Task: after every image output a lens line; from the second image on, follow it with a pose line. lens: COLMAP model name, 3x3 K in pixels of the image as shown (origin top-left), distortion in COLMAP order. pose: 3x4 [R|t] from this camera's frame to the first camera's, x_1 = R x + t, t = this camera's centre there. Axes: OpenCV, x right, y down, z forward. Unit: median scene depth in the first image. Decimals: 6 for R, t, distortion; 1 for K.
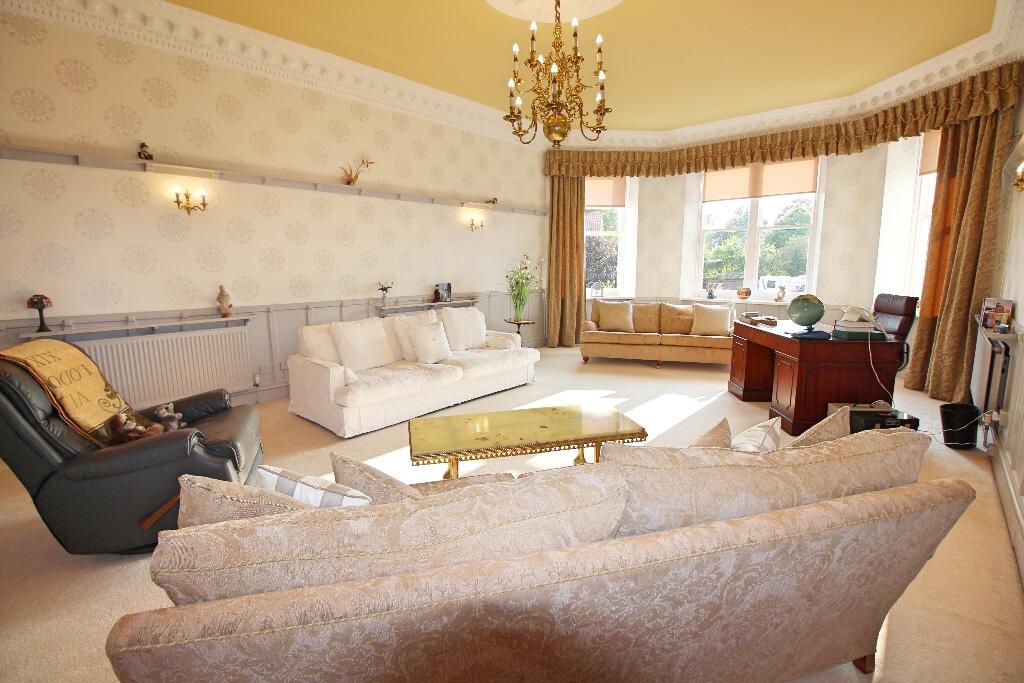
lens RADIAL K [[471.8, 0, 514.2], [0, 471.8, 343.7], [0, 0, 1]] dist [-0.018287, -0.003578]
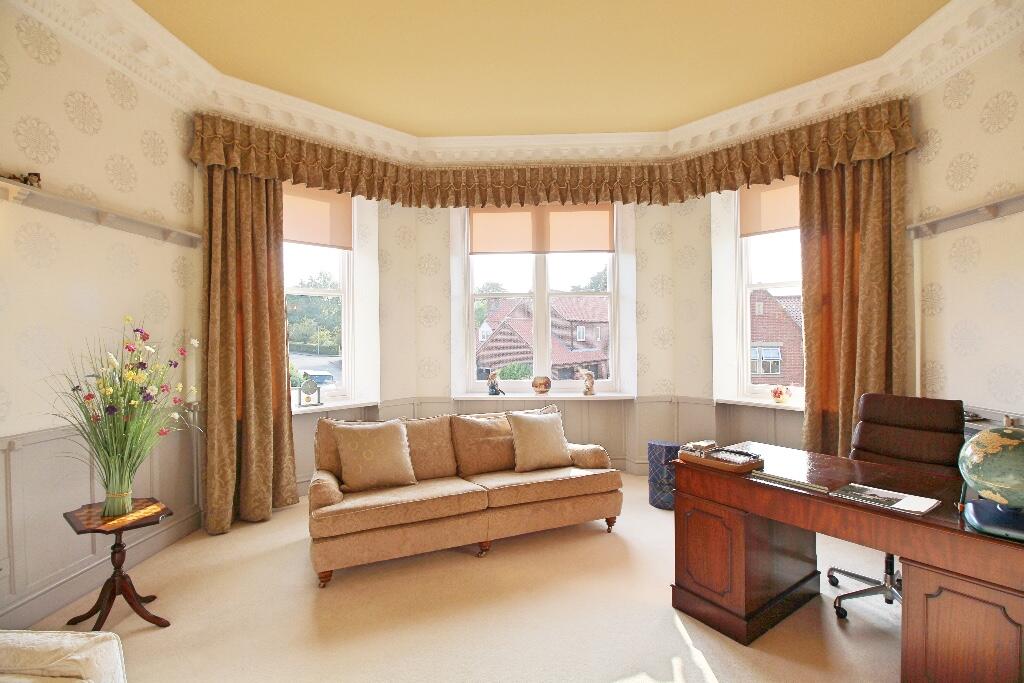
lens RADIAL K [[471.8, 0, 520.3], [0, 471.8, 338.9], [0, 0, 1]] dist [-0.018287, -0.003578]
pose [[0.765449, -0.005814, 0.643471, 0.017125], [0.112860, 0.985673, -0.125348, -0.091344], [-0.633523, 0.168569, 0.755138, 0.484330]]
